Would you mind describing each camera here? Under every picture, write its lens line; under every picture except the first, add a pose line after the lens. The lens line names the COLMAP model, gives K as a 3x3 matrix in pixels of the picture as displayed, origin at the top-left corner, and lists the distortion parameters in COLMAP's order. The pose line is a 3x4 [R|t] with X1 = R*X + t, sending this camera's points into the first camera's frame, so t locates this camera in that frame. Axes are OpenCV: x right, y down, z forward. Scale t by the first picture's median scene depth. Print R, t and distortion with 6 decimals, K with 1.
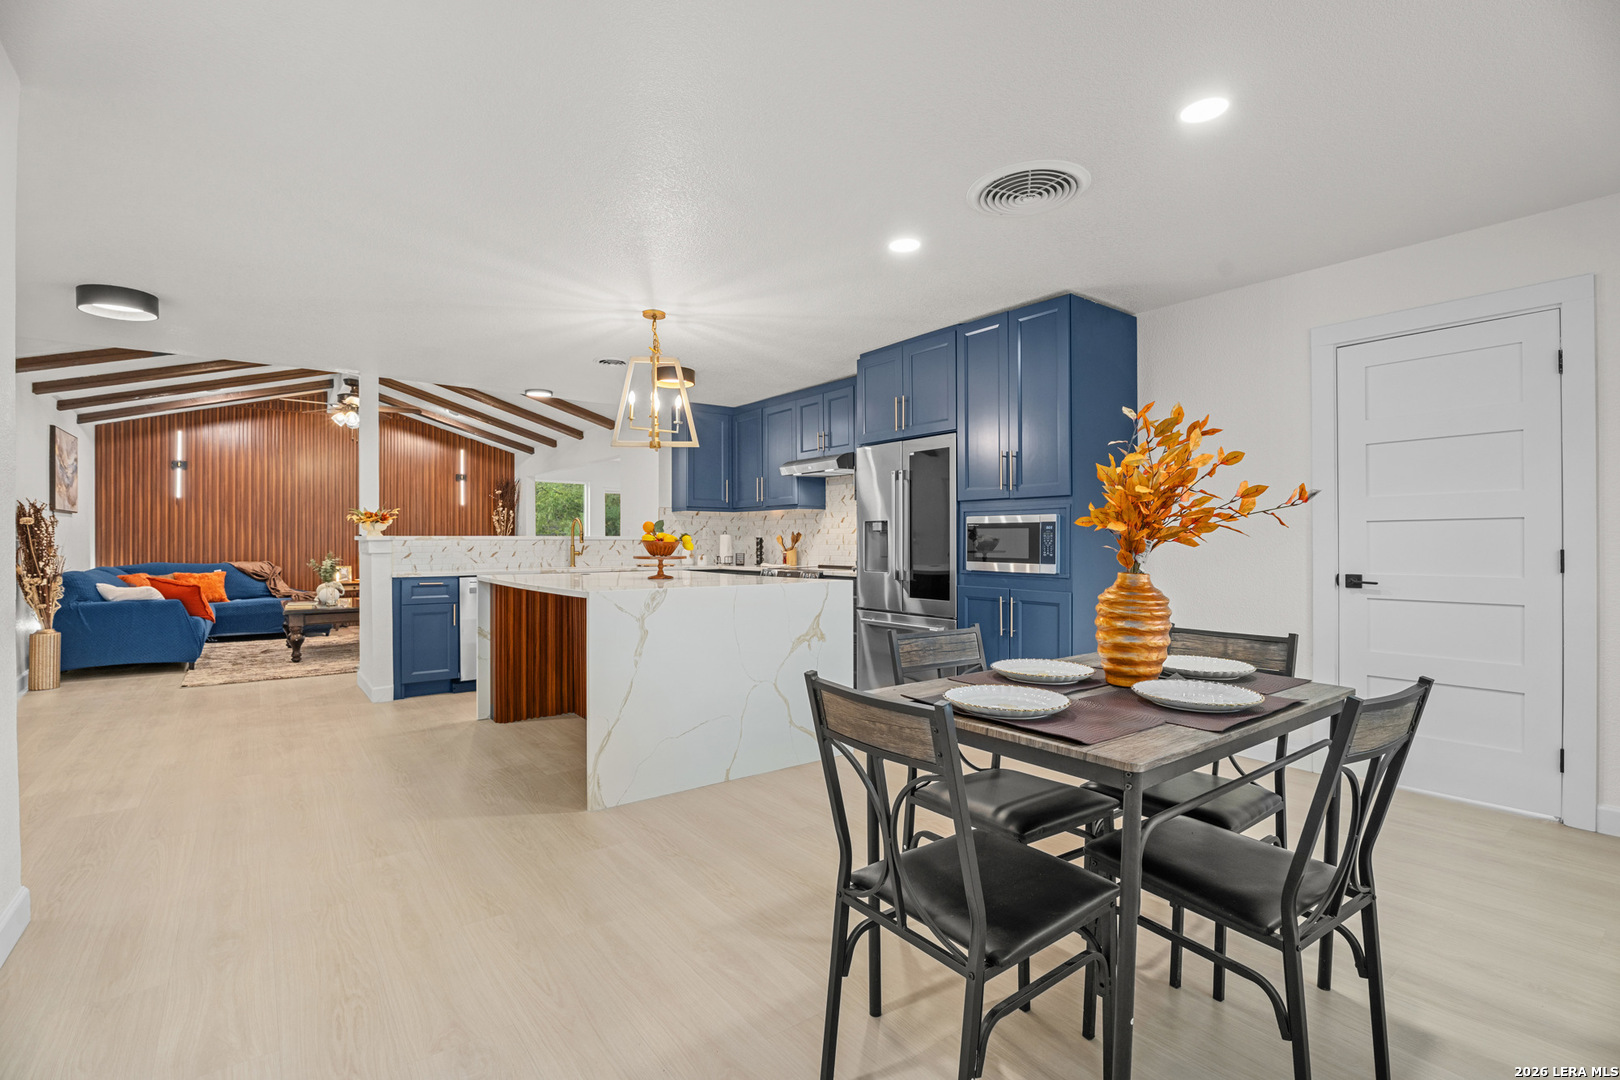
lens RADIAL K [[732.2, 0, 802.2], [0, 732.2, 542.5], [0, 0, 1]] dist [-0.009760, -0.000032]
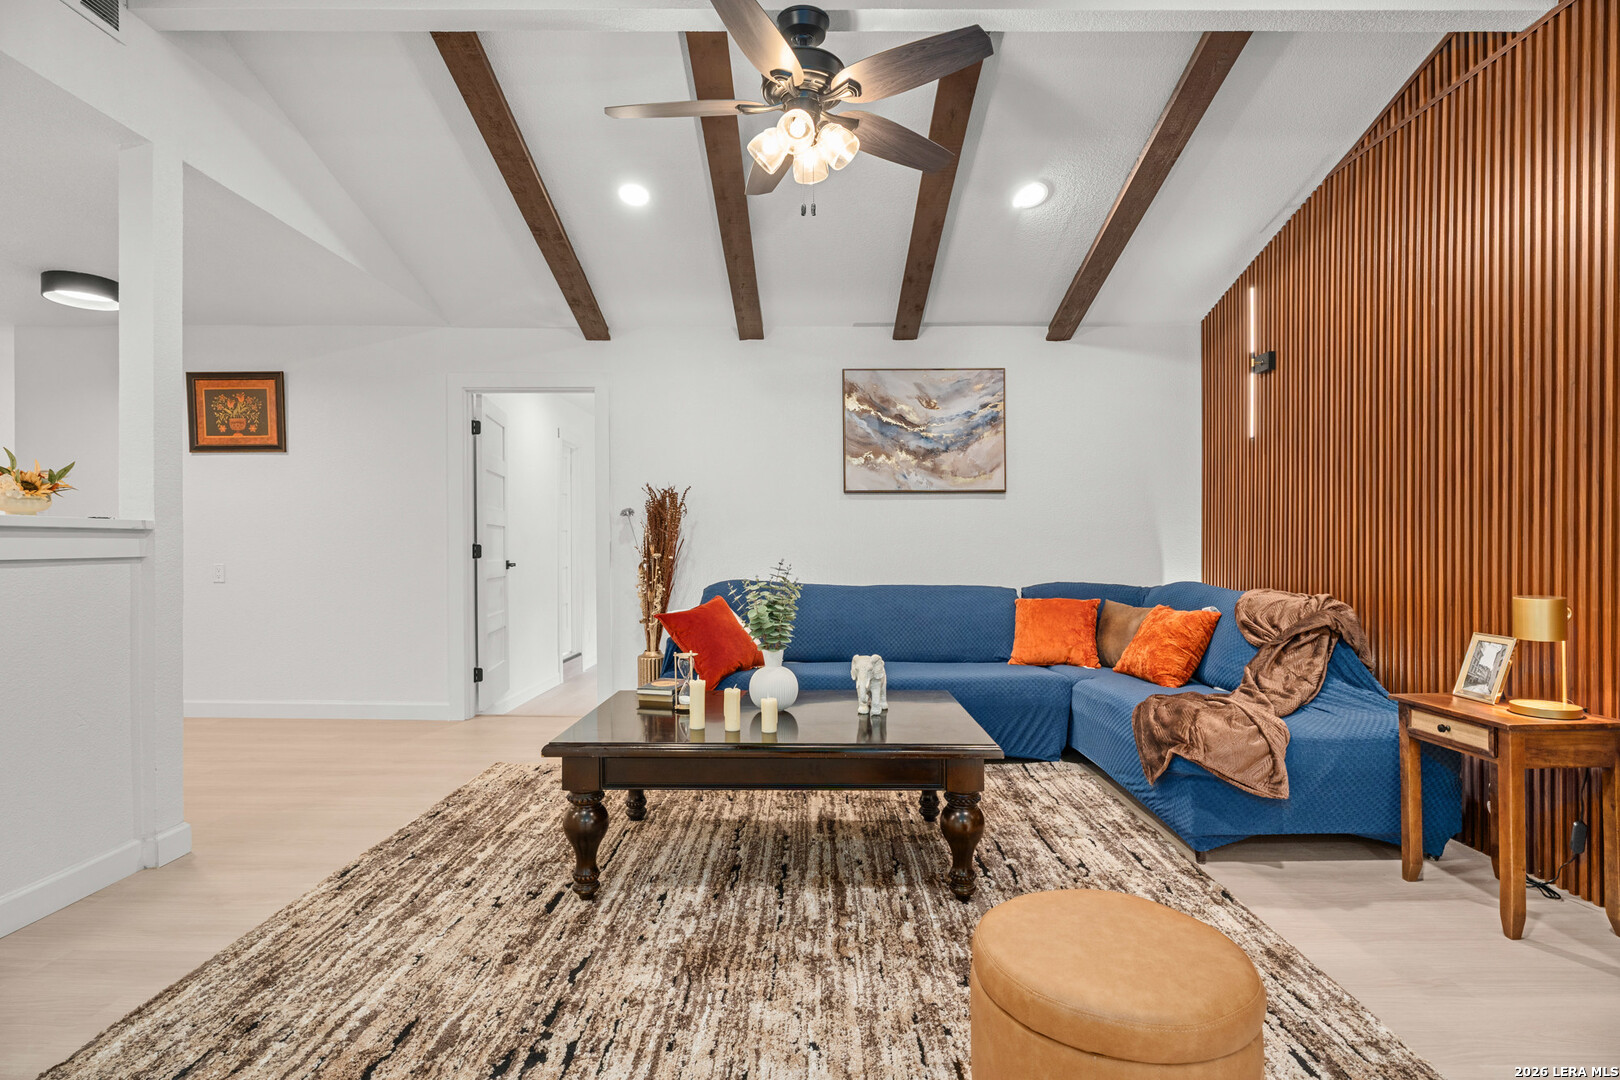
lens RADIAL K [[808.6, 0, 801.9], [0, 808.6, 541.5], [0, 0, 1]] dist [-0.004062, 0.000564]
pose [[-0.612299, -0.001295, -0.790625, -0.460751], [-0.001961, 0.999998, -0.000120, 0.002898], [0.790624, 0.001477, -0.612300, 1.640899]]
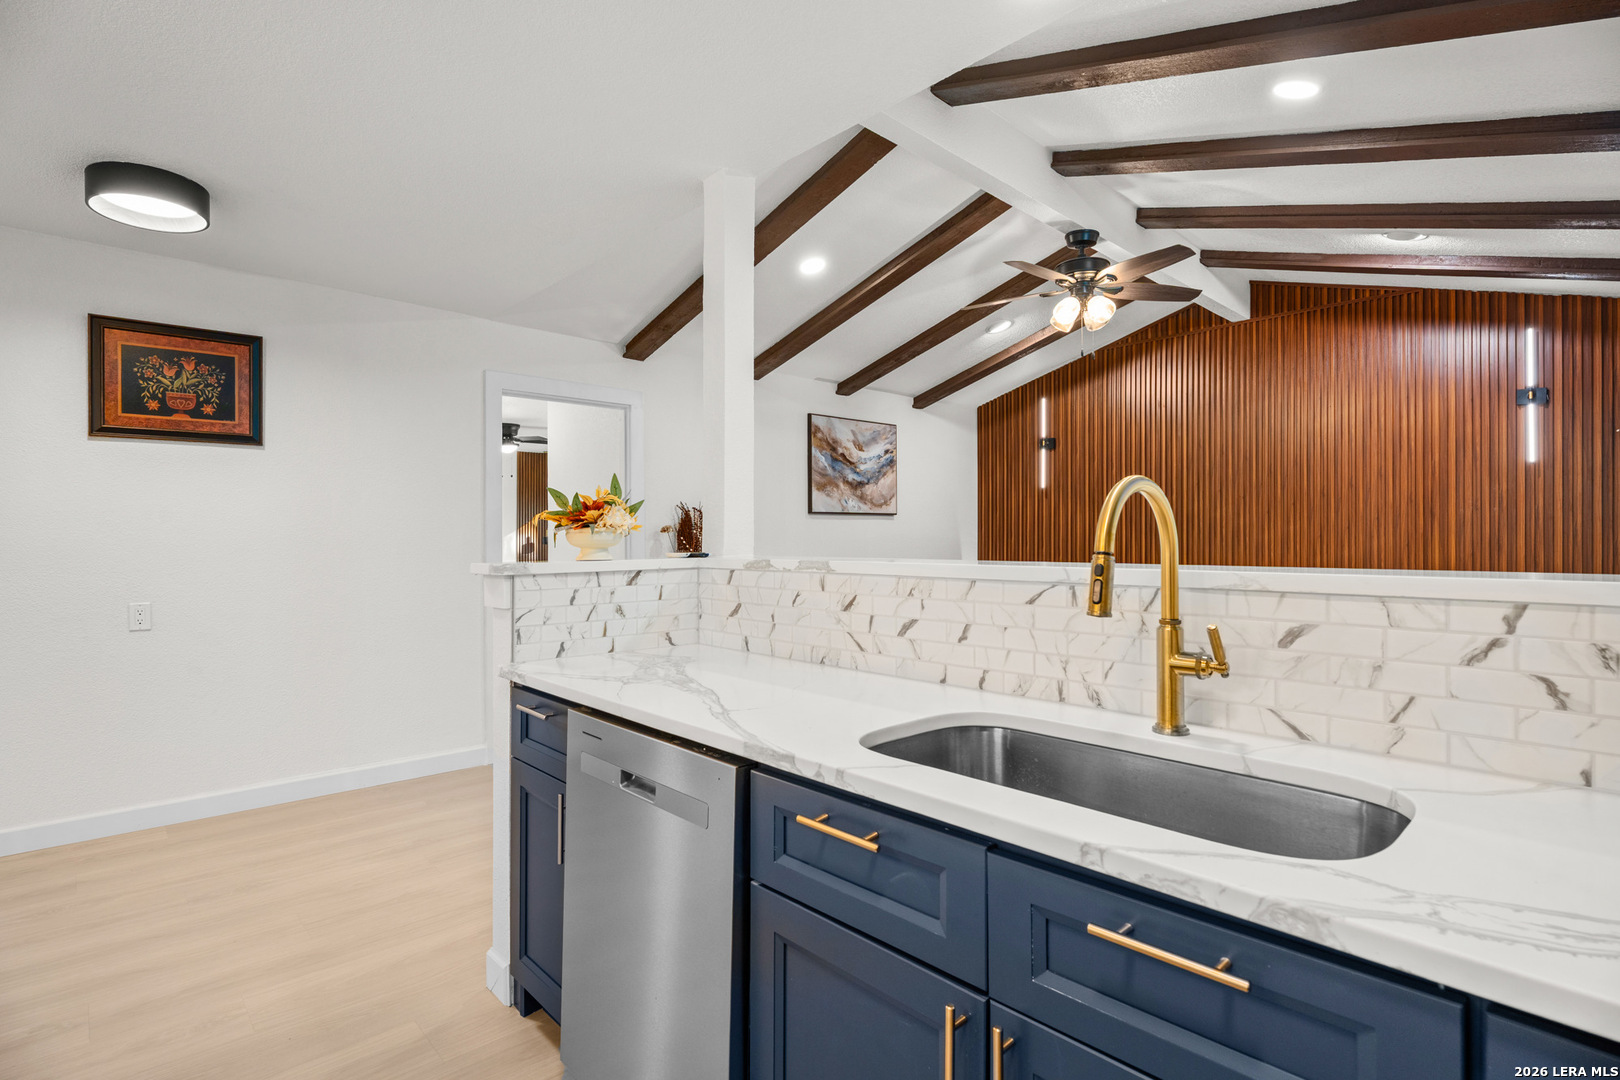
lens RADIAL K [[785.4, 0, 798.2], [0, 785.4, 530.3], [0, 0, 1]] dist [-0.006898, 0.000685]
pose [[0.099998, -0.006022, -0.994969, -0.137039], [0.001144, 0.999982, -0.005938, -0.021404], [0.994987, -0.000545, 0.100003, 1.018569]]
